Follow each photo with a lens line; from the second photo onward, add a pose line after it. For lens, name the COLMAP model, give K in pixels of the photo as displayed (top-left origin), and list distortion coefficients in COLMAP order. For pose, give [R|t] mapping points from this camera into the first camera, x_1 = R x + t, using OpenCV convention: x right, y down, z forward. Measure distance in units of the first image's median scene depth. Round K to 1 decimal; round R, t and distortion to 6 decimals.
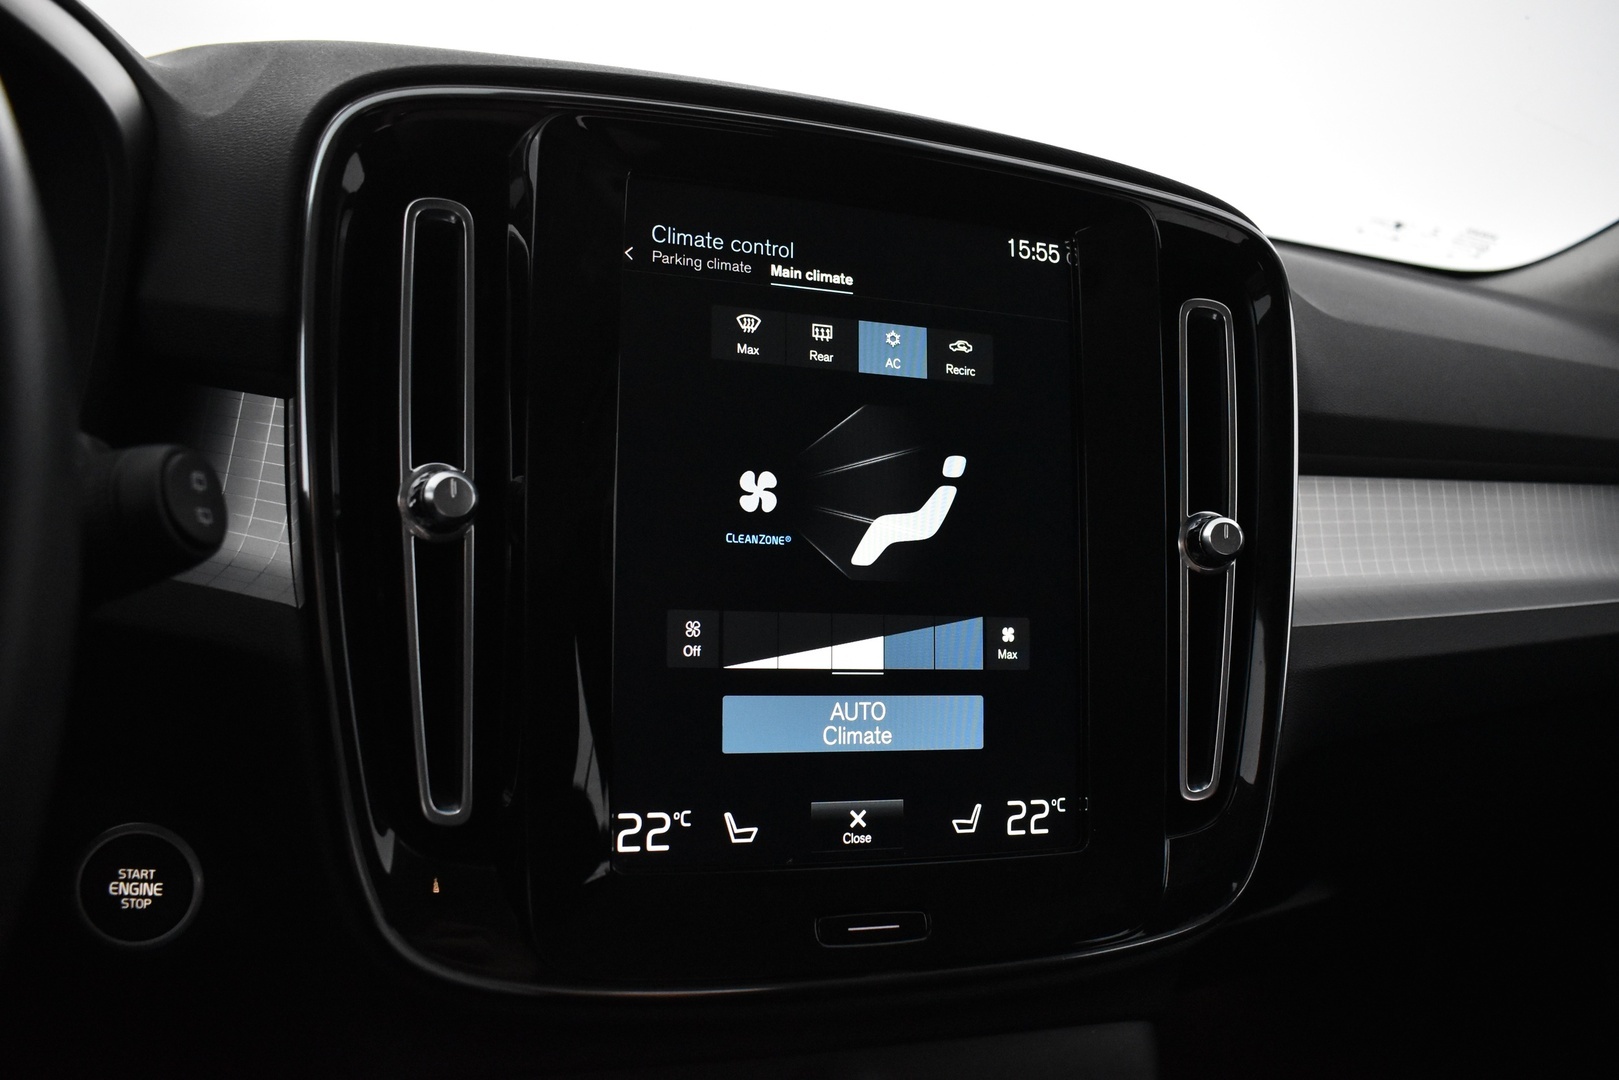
lens RADIAL K [[1239.1, 0, 809.5], [0, 1239.1, 540.0], [0, 0, 1]] dist [-0.105954, 0.012015]
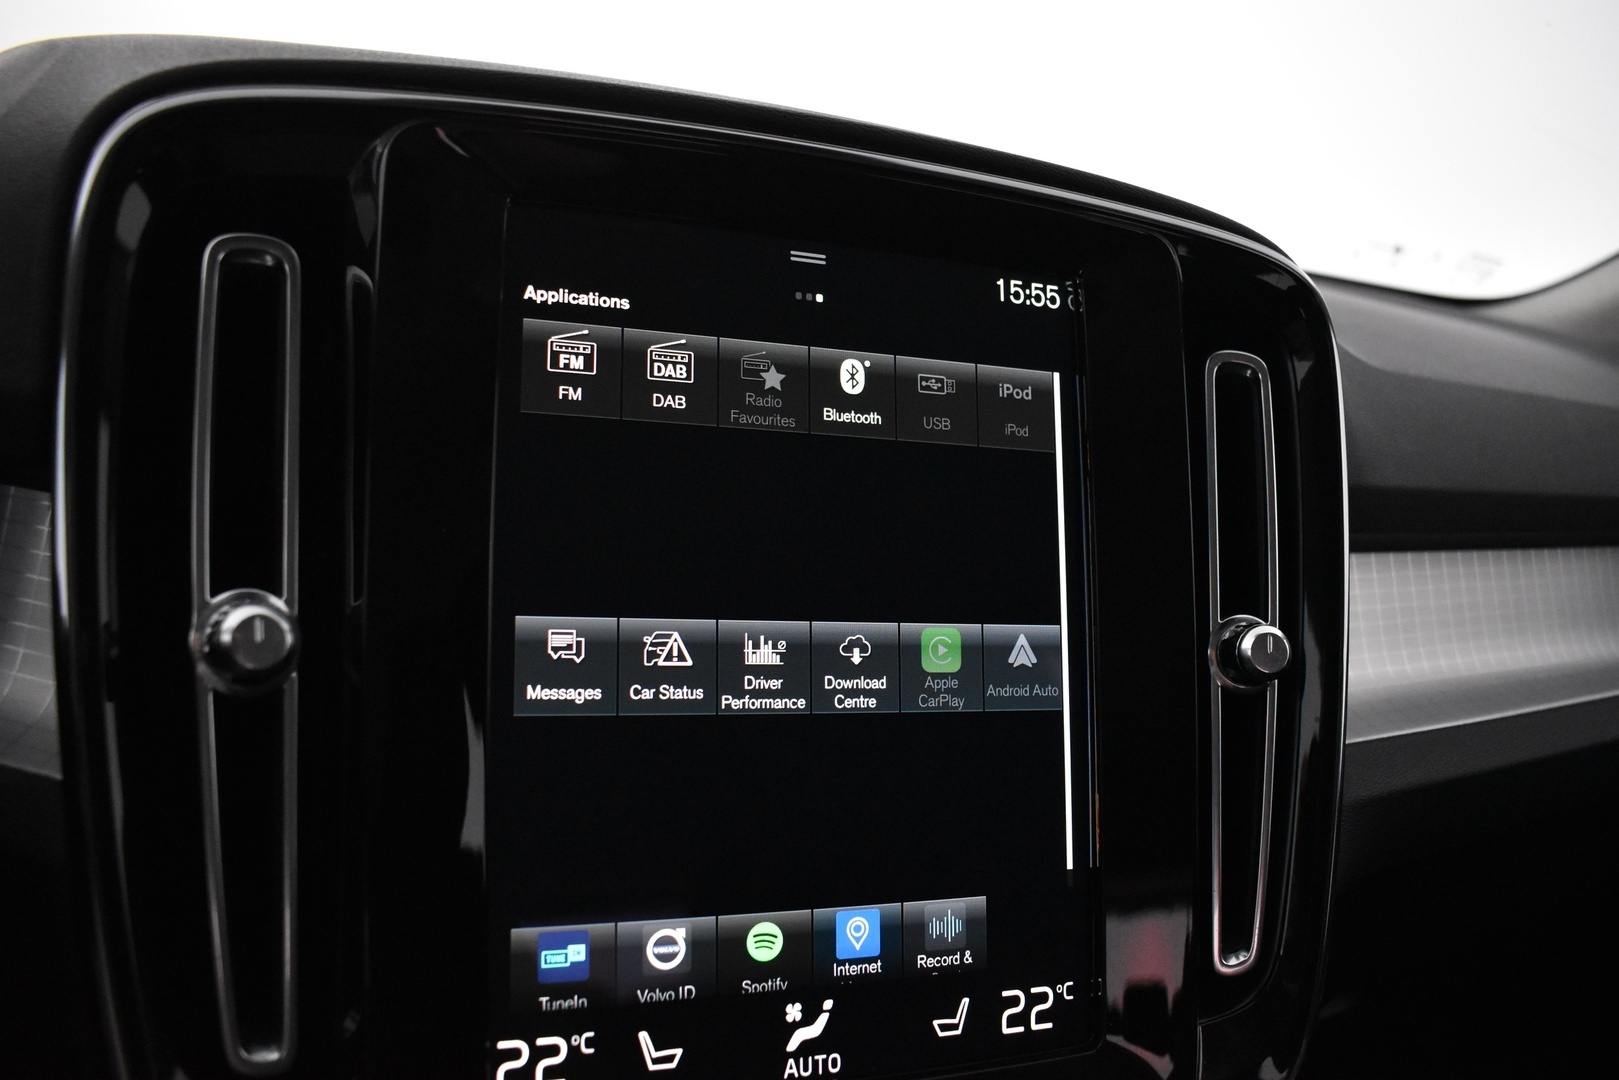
lens RADIAL K [[1239.1, 0, 809.5], [0, 1239.1, 540.0], [0, 0, 1]] dist [-0.105954, 0.012015]
pose [[0.999522, -0.006564, 0.030225, 0.015366], [0.006983, 0.999881, -0.013763, -0.068429], [-0.030131, 0.013968, 0.999448, 0.215528]]
